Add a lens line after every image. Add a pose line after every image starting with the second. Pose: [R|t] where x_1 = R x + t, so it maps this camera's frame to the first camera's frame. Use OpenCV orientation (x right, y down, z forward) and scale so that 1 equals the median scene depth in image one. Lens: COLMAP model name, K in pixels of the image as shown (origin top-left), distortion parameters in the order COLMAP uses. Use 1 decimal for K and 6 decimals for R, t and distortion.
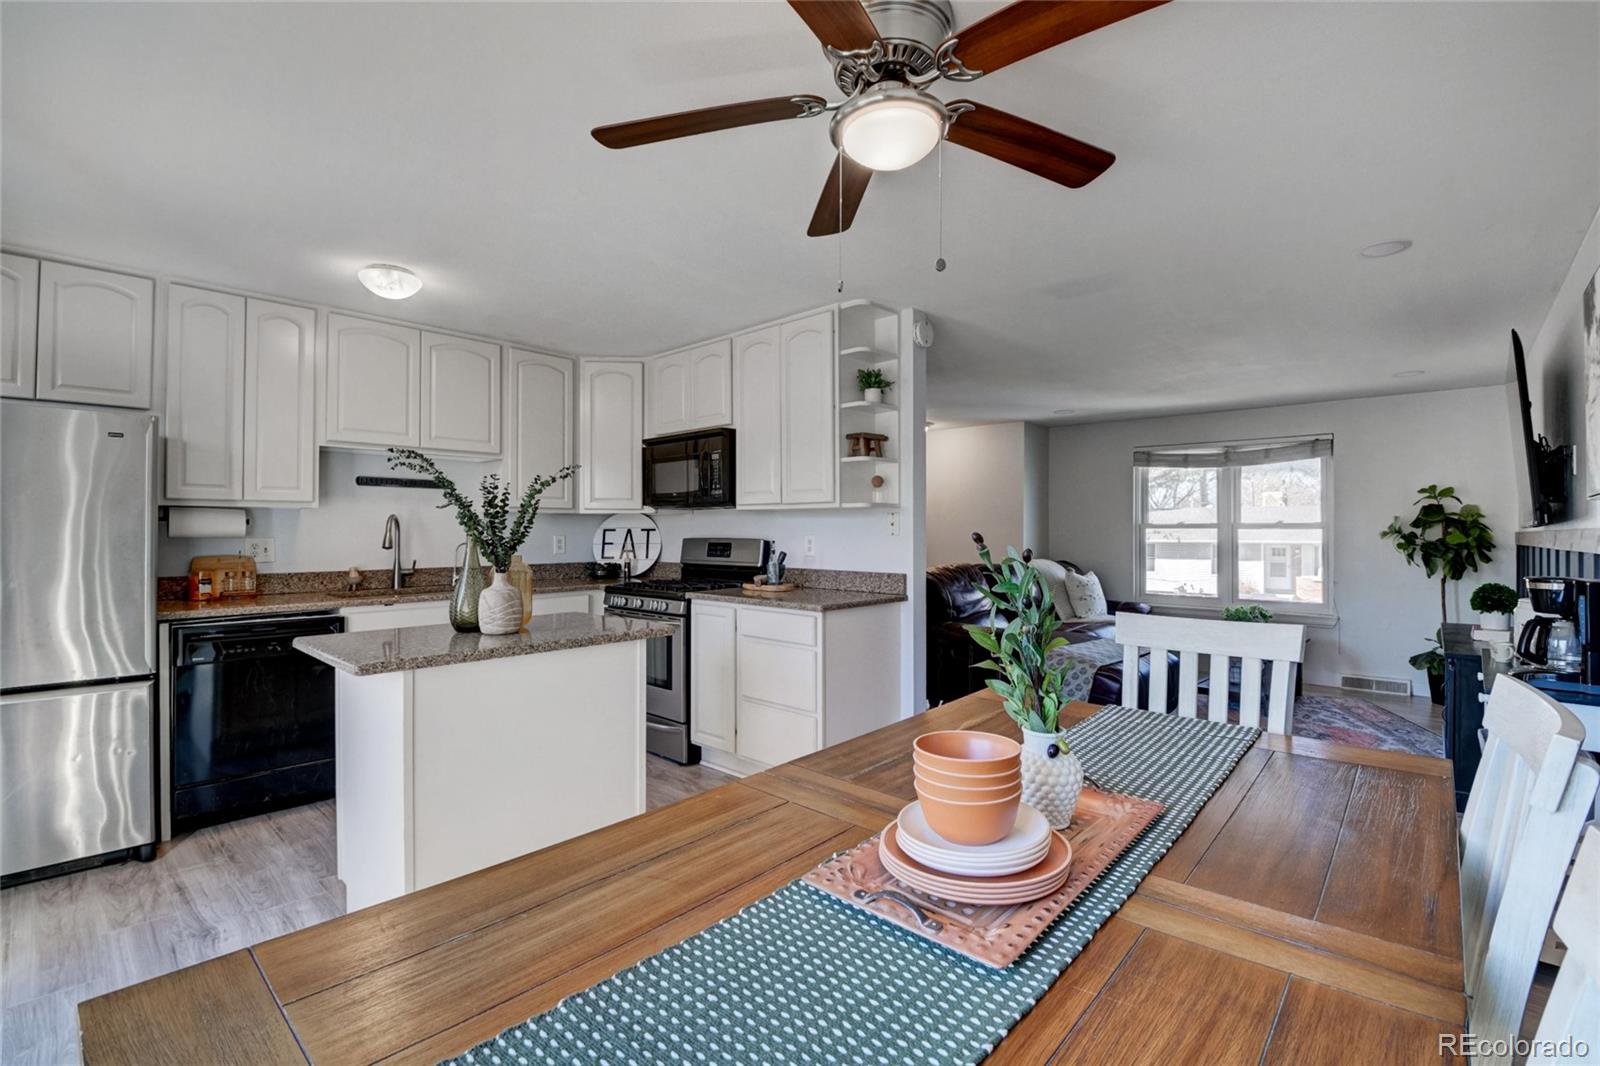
lens RADIAL K [[707.7, 0, 805.2], [0, 707.7, 528.5], [0, 0, 1]] dist [0.023554, -0.033720]
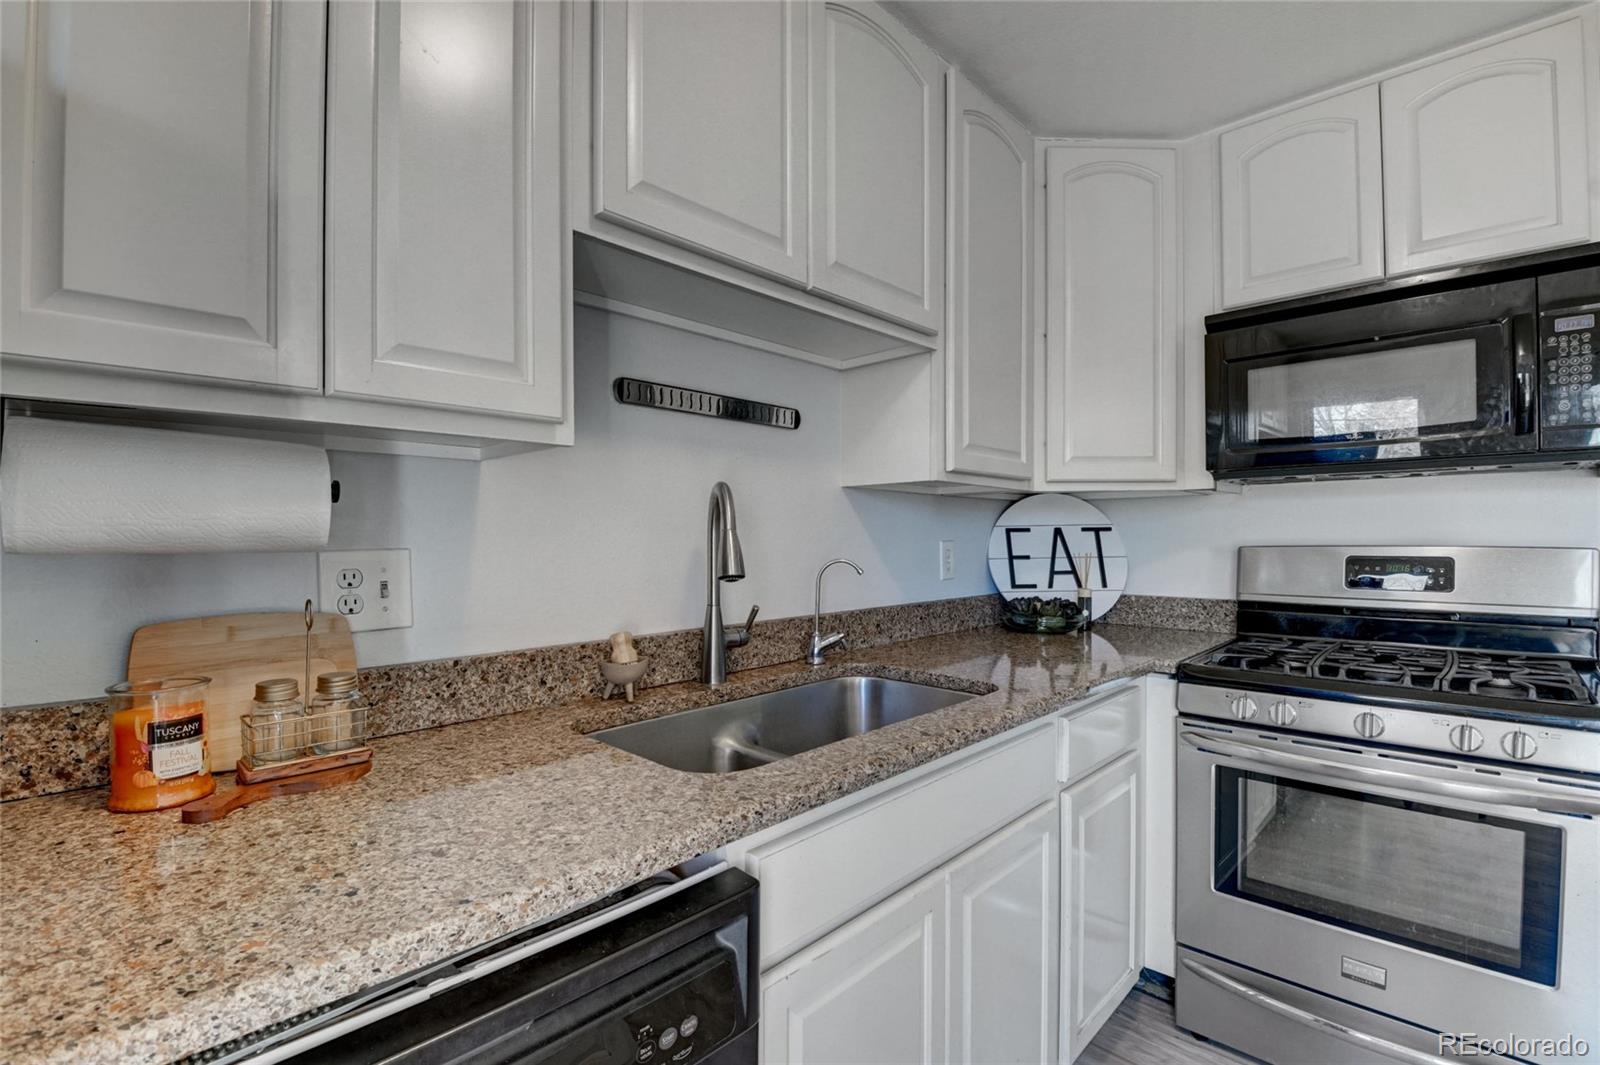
lens RADIAL K [[707.7, 0, 805.2], [0, 707.7, 528.0], [0, 0, 1]] dist [0.023554, -0.033720]
pose [[0.999655, -0.005495, -0.025680, -0.495728], [0.005154, 0.999898, -0.013332, 0.008082], [0.025750, 0.013195, 0.999581, 0.604624]]
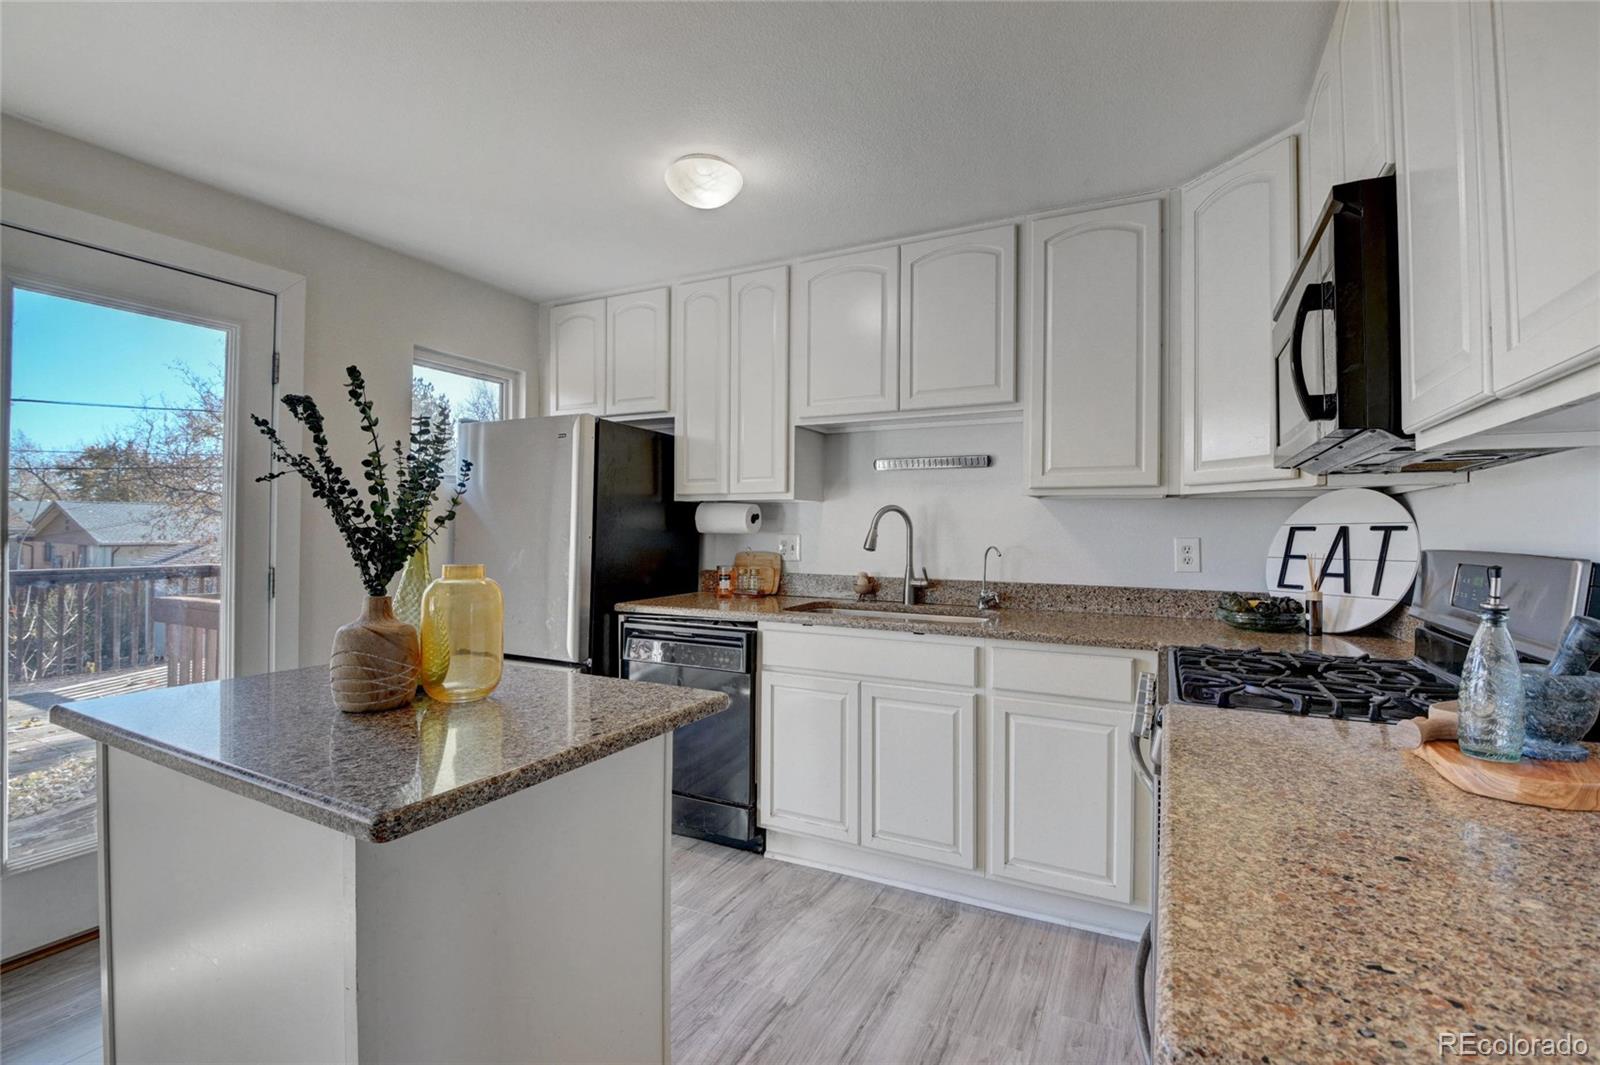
lens RADIAL K [[707.7, 0, 805.2], [0, 707.7, 528.0], [0, 0, 1]] dist [0.023554, -0.033720]
pose [[0.266553, -0.001584, -0.963819, 0.110340], [-0.006489, 0.999973, -0.003438, 0.006830], [0.963798, 0.007170, 0.266536, 0.667534]]
